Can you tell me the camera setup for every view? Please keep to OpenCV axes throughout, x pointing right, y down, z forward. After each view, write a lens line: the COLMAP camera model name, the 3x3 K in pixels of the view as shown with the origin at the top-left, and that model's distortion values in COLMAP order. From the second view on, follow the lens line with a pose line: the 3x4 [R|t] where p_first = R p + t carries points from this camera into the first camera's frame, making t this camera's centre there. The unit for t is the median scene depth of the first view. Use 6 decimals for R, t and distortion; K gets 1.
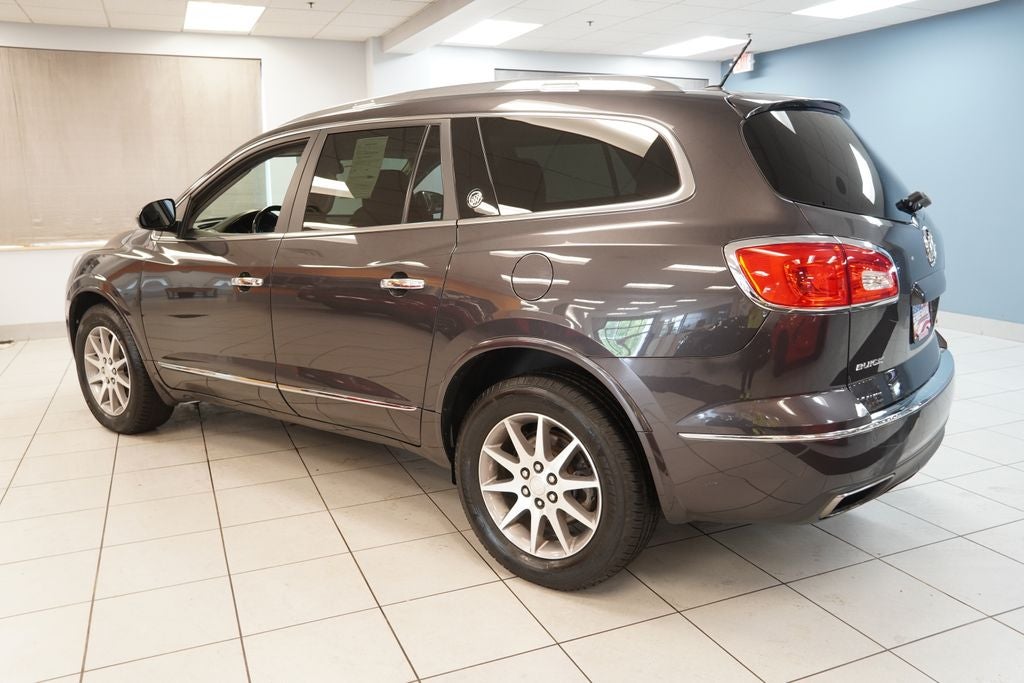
lens RADIAL K [[800.8, 0, 512.0], [0, 800.8, 341.5], [0, 0, 1]] dist [-0.002269, 0.000175]
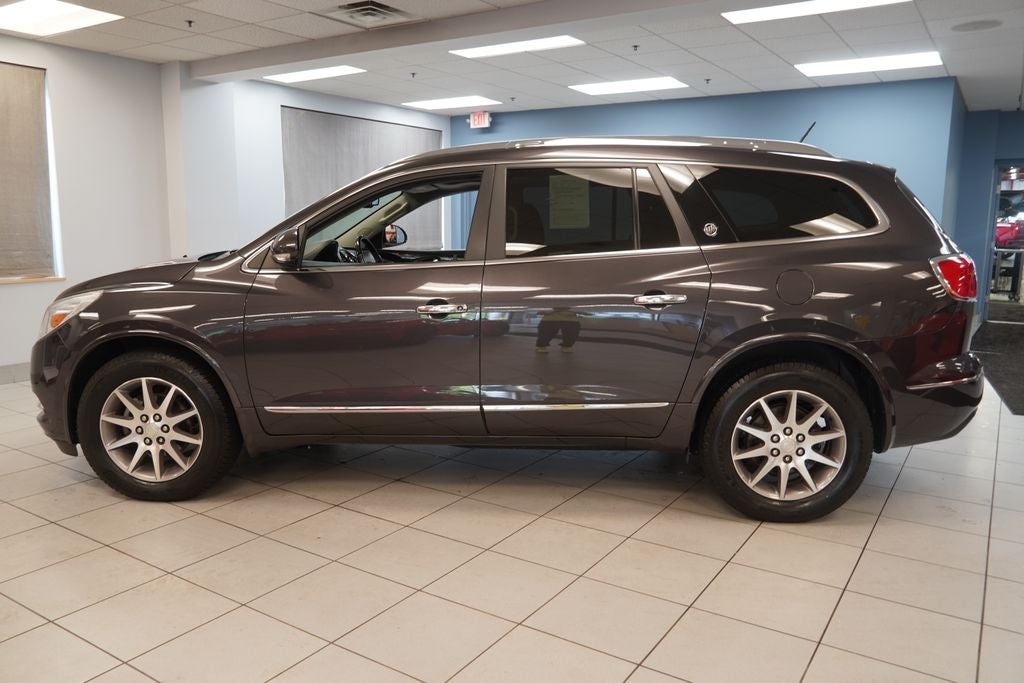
lens RADIAL K [[775.8, 0, 512.0], [0, 775.8, 341.5], [0, 0, 1]] dist [-0.005910, 0.027073]
pose [[0.839314, -0.069251, 0.539218, -1.009521], [0.093773, 0.995429, -0.018120, -0.009314], [-0.535498, 0.065773, 0.841971, 0.157060]]
